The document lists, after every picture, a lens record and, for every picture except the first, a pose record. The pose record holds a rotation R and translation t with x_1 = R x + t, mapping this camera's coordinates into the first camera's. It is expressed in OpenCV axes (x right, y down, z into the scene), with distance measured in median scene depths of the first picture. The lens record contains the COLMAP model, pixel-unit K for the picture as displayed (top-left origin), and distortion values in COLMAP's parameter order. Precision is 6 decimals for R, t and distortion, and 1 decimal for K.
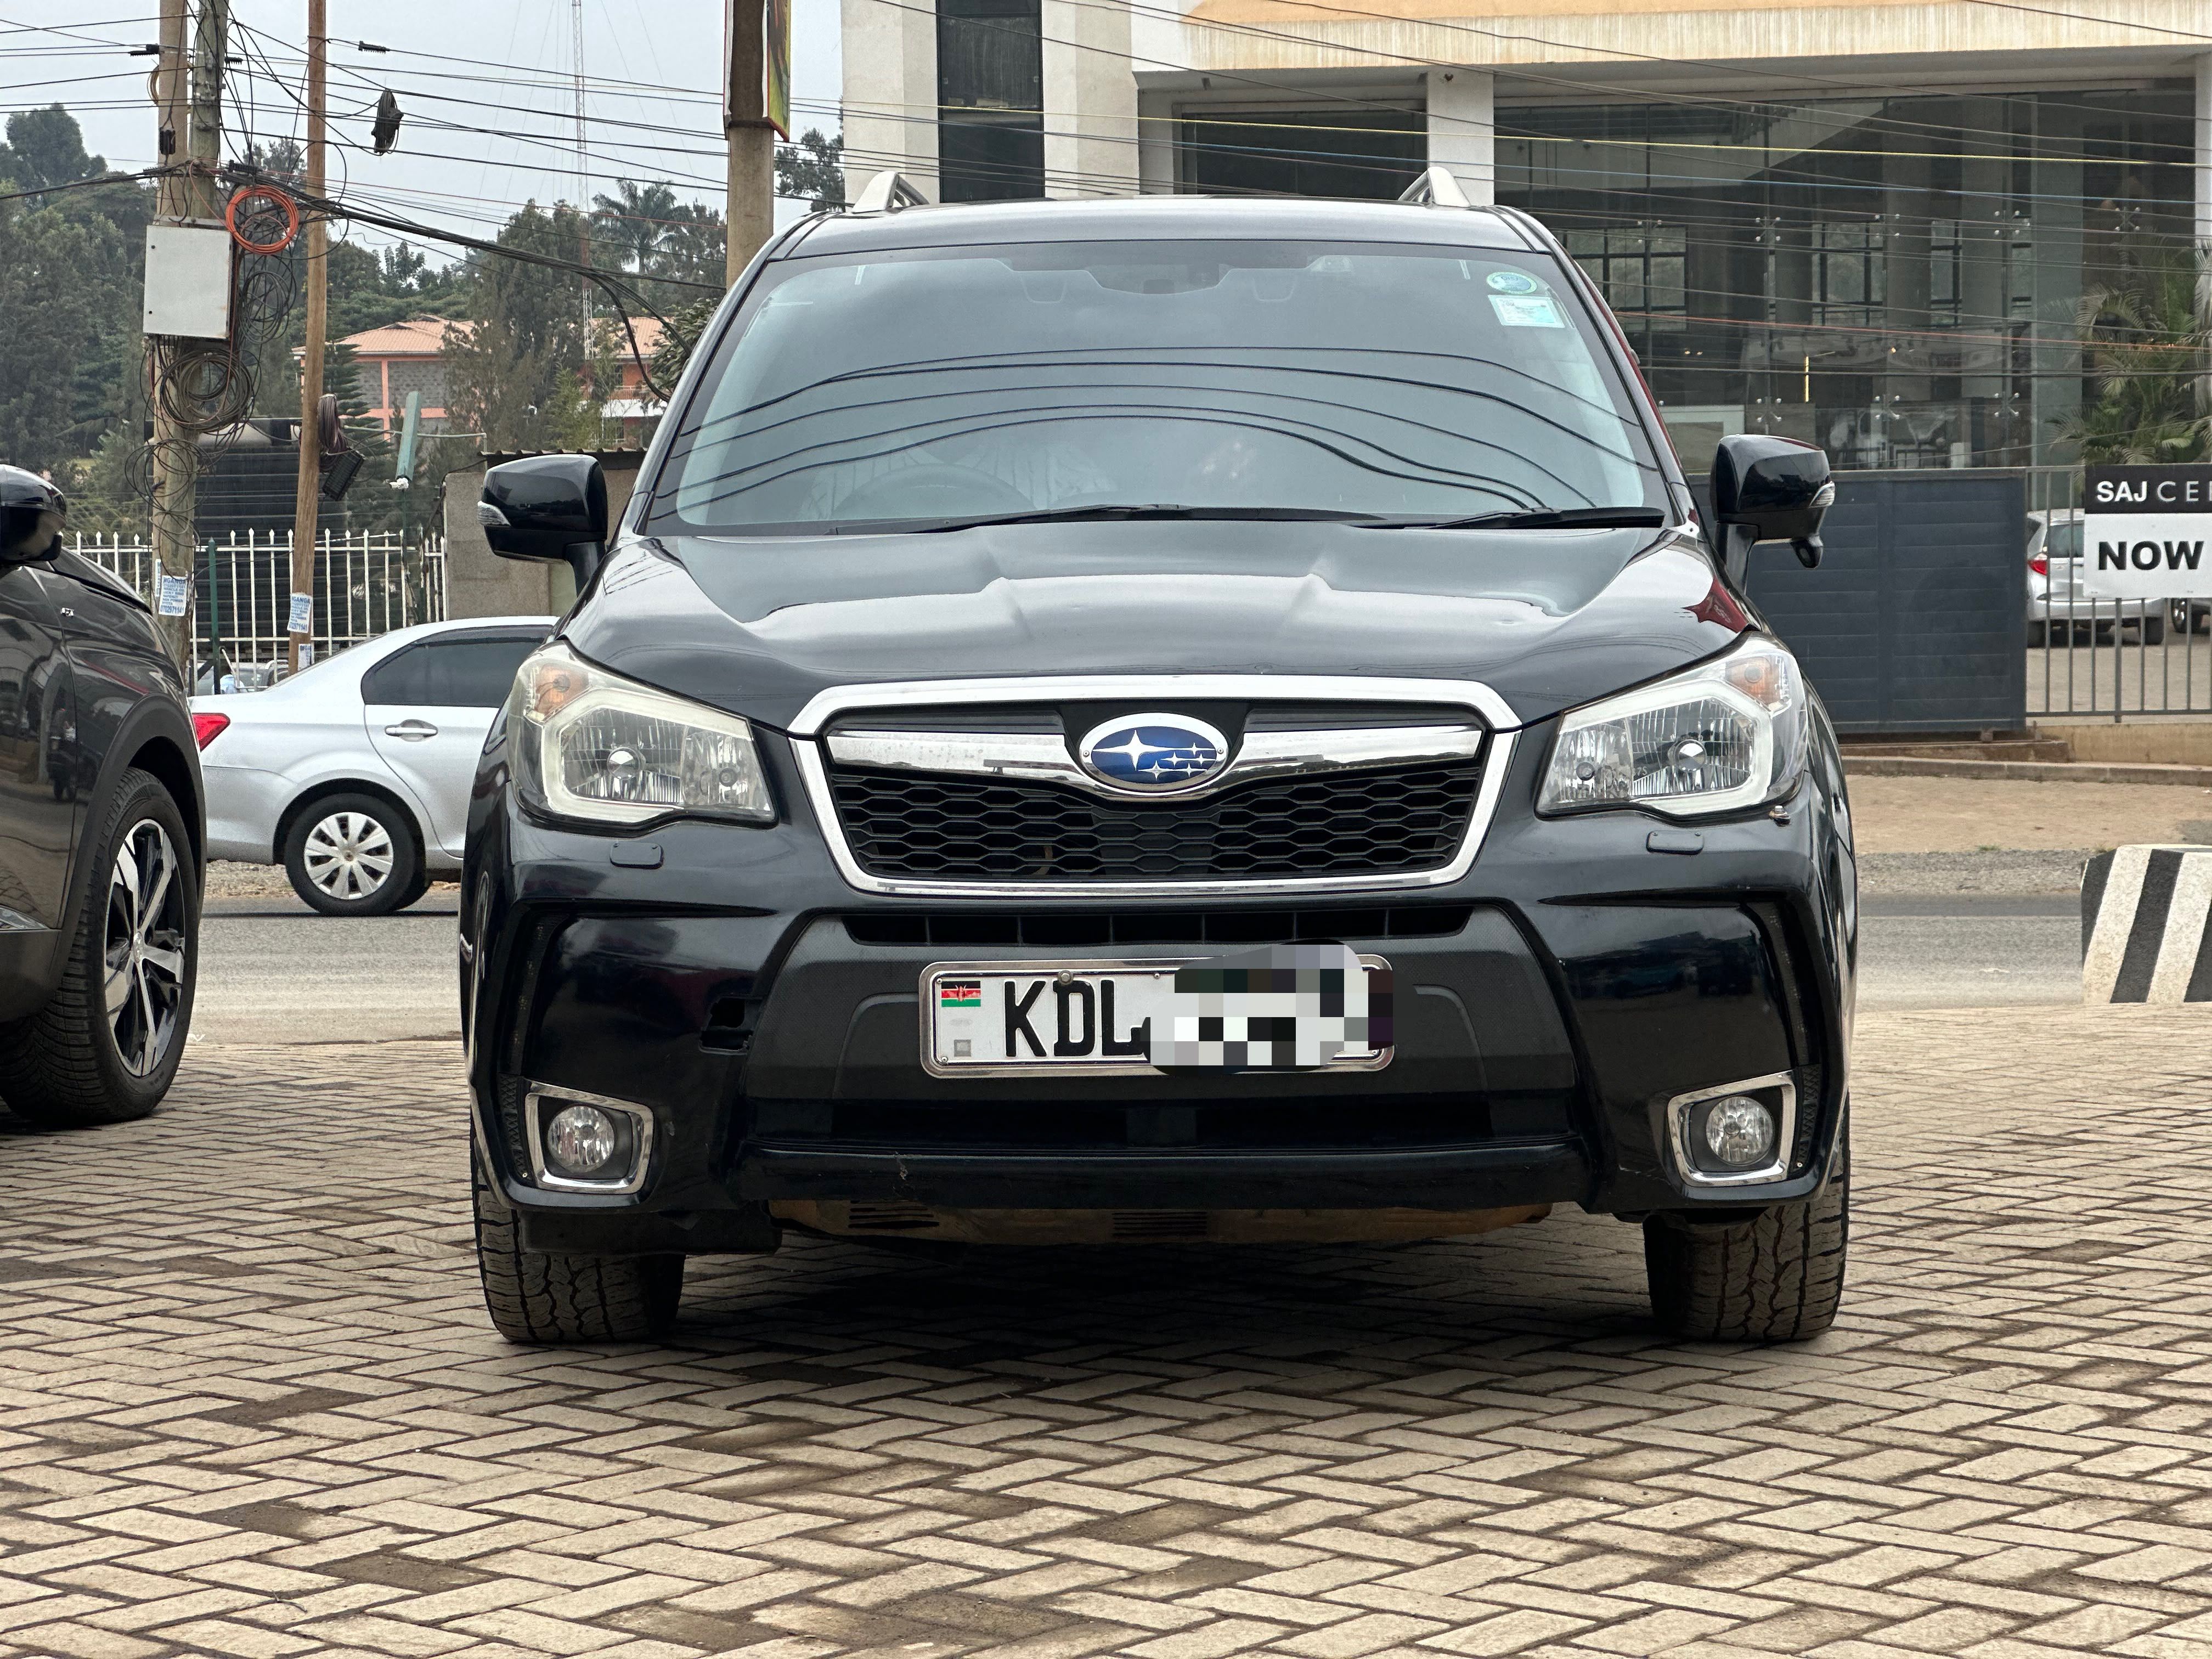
lens RADIAL K [[4755.2, 0, 1154.0], [0, 4755.2, 795.9], [0, 0, 1]] dist [0.237701, 0.000000]
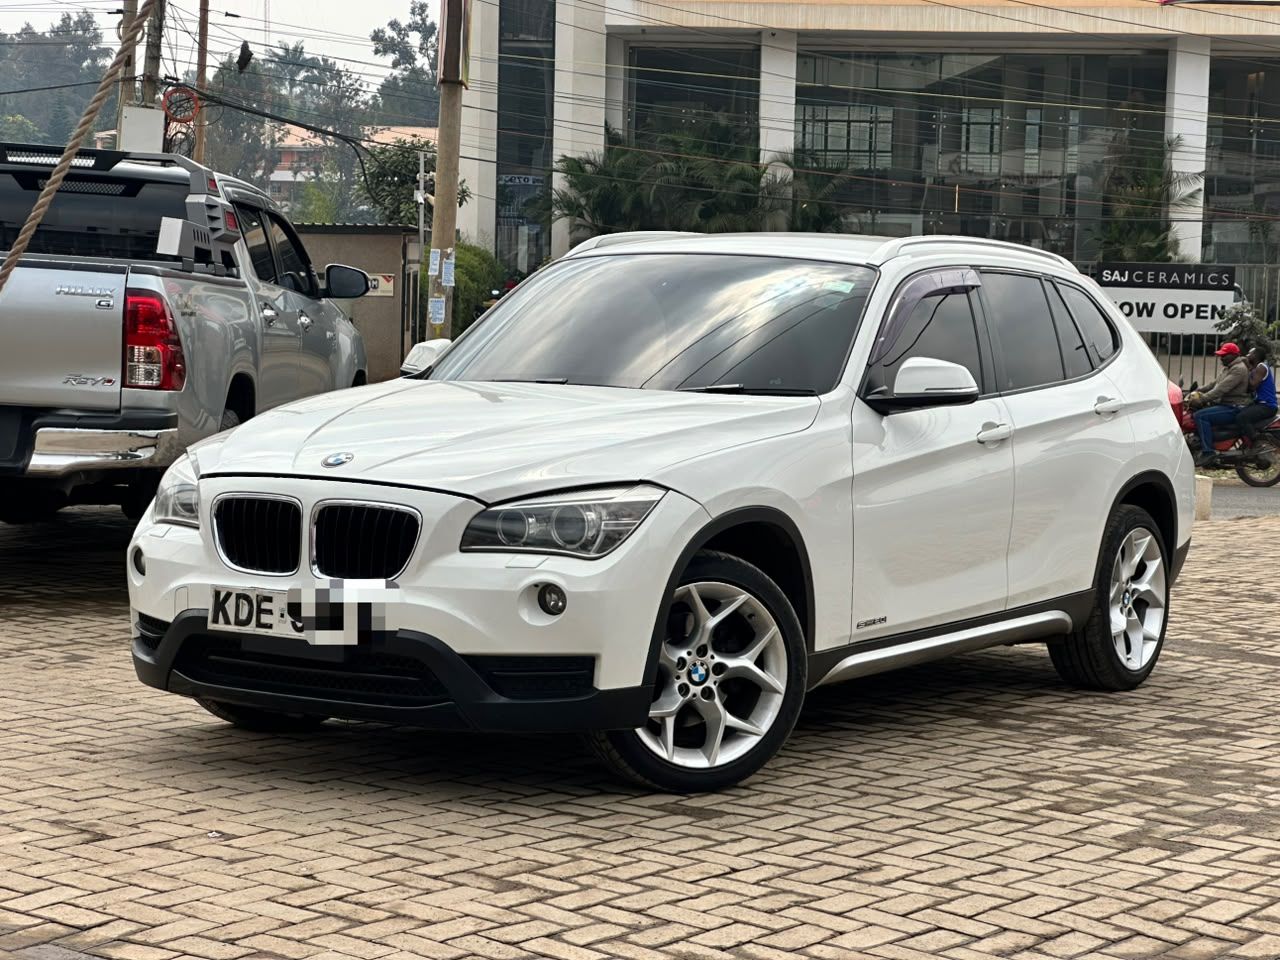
lens RADIAL K [[2751.6, 0, 643.4], [0, 2751.6, 466.8], [0, 0, 1]] dist [0.237701, 0.000000]
pose [[0.998923, 0.037376, 0.027480, -0.017625], [-0.037942, 0.999072, 0.020375, -0.001675], [-0.026693, -0.021395, 0.999415, -0.119638]]
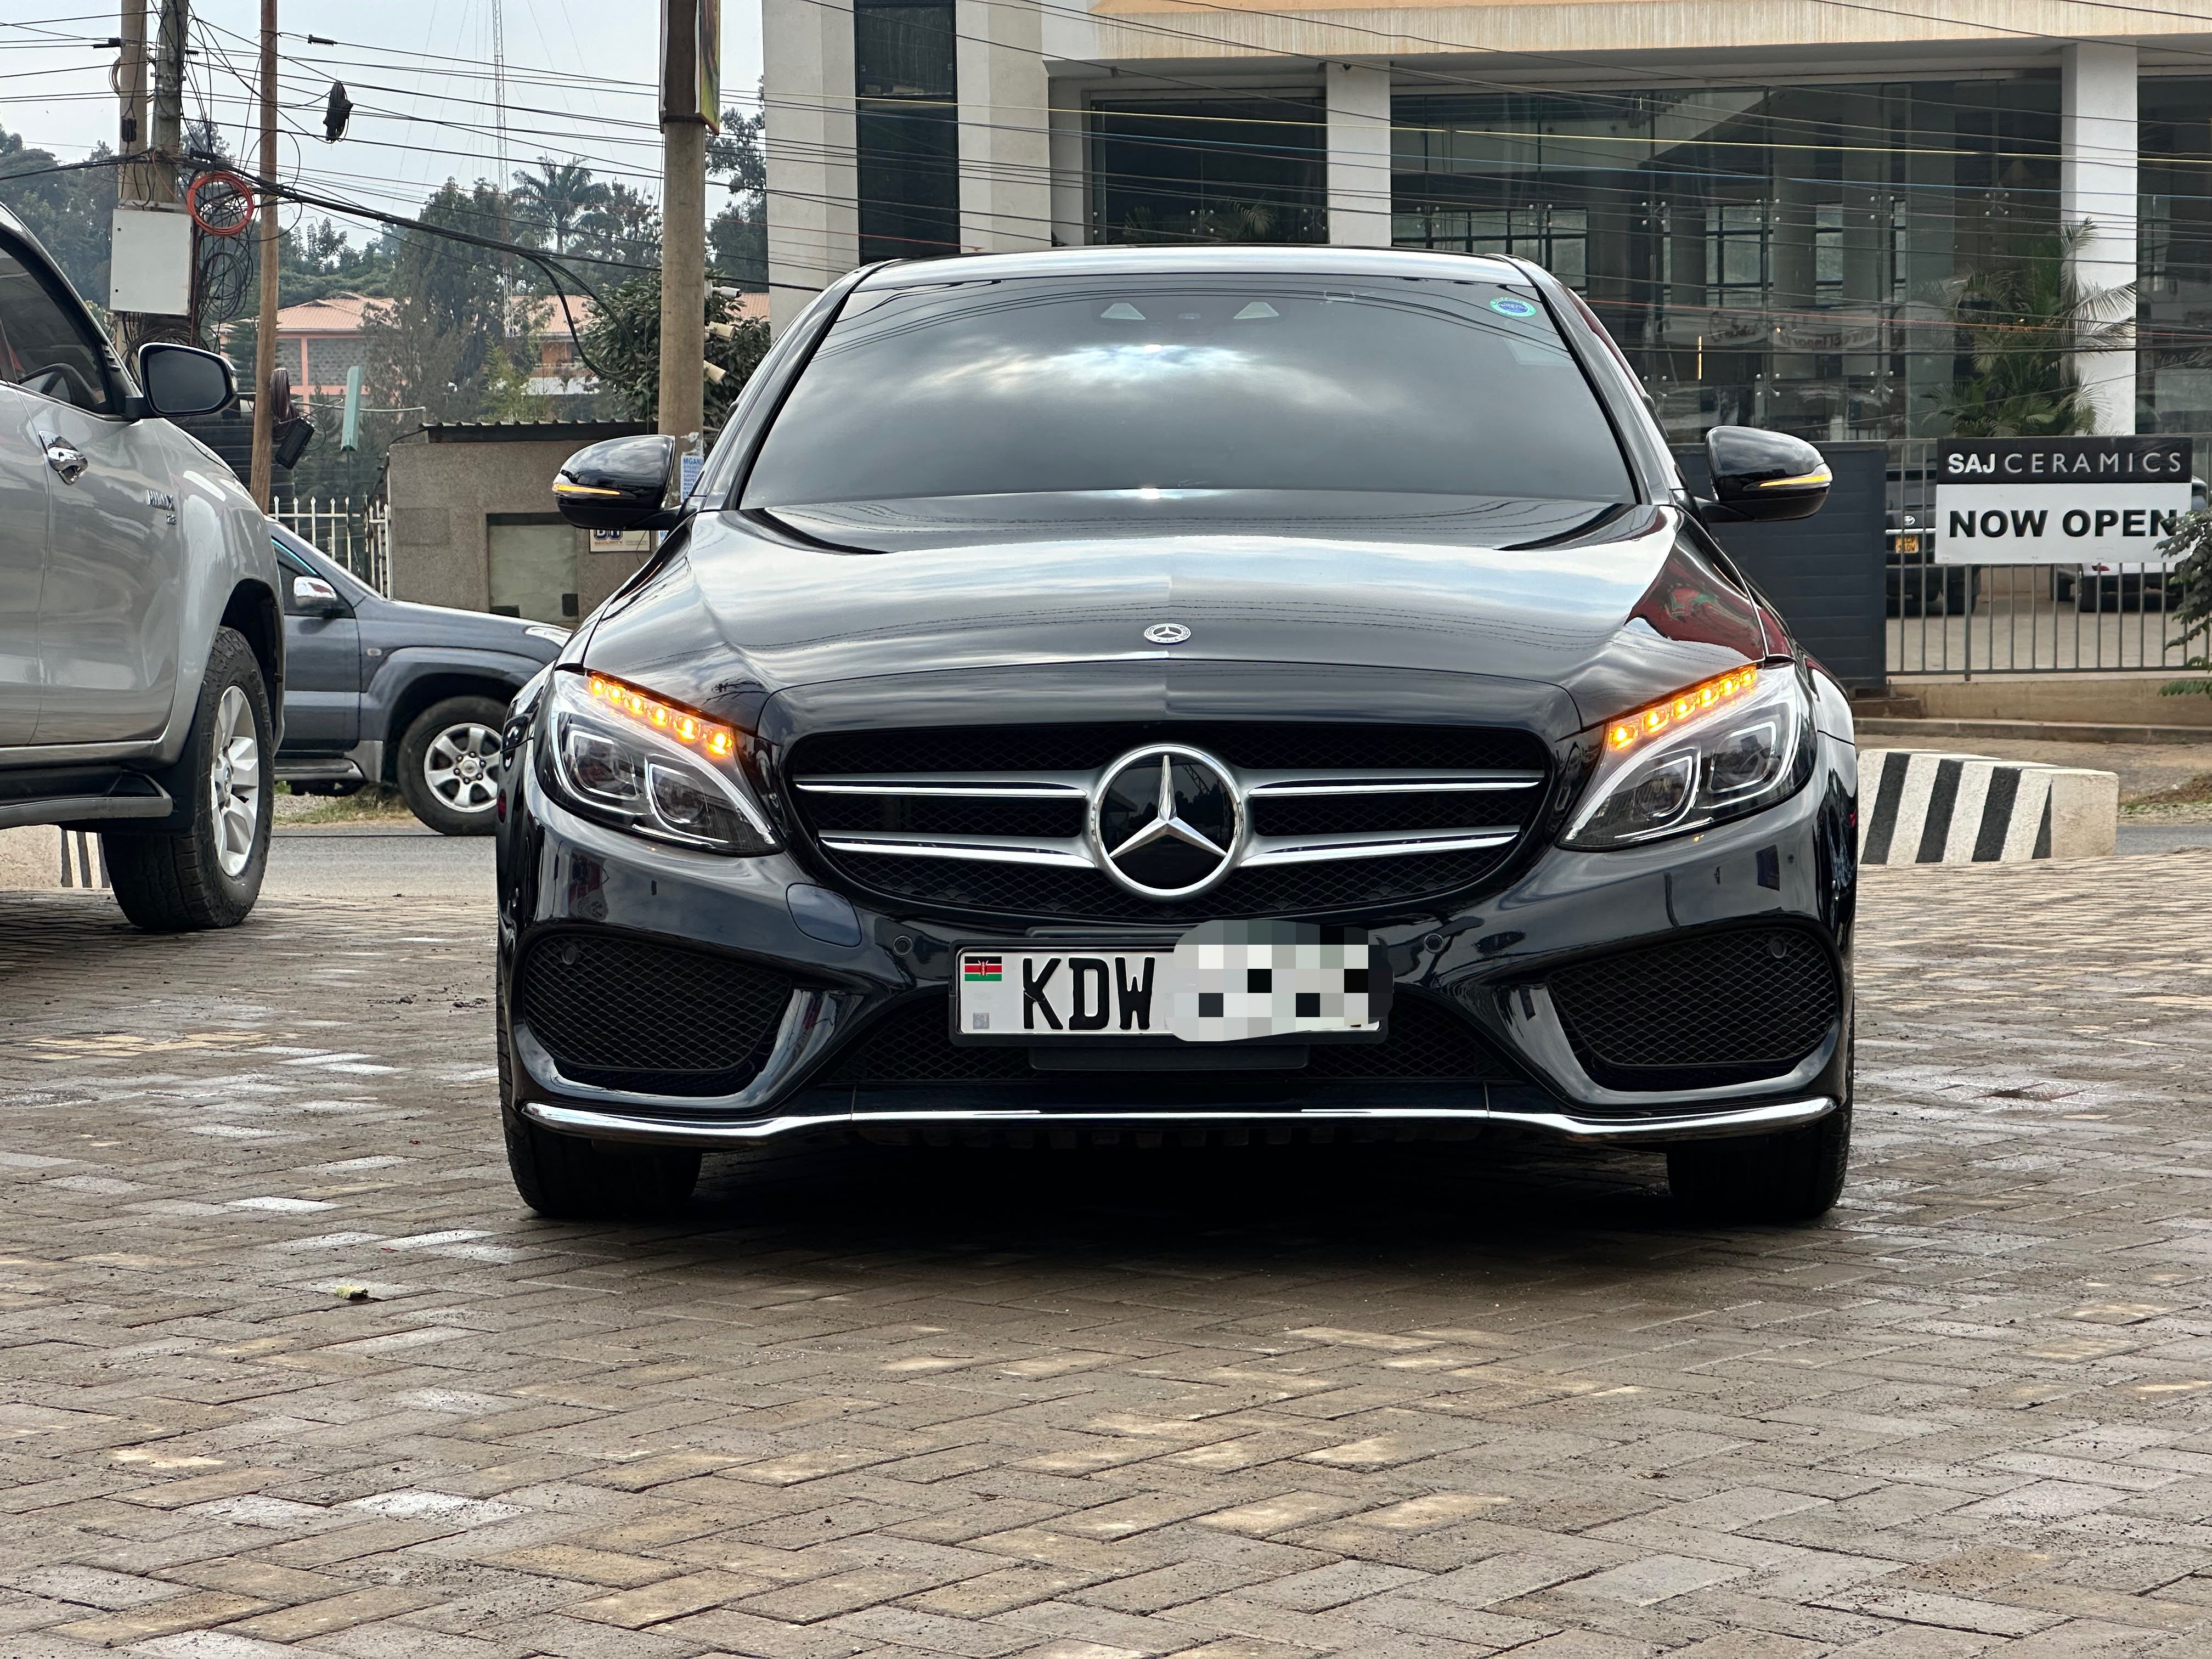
lens RADIAL K [[4755.2, 0, 1136.6], [0, 4755.2, 810.1], [0, 0, 1]] dist [0.237701, 0.000000]
pose [[0.999910, -0.000081, 0.013409, 0.002617], [-0.000015, 0.999974, 0.007178, 0.005675], [-0.013409, -0.007177, 0.999884, -0.057648]]
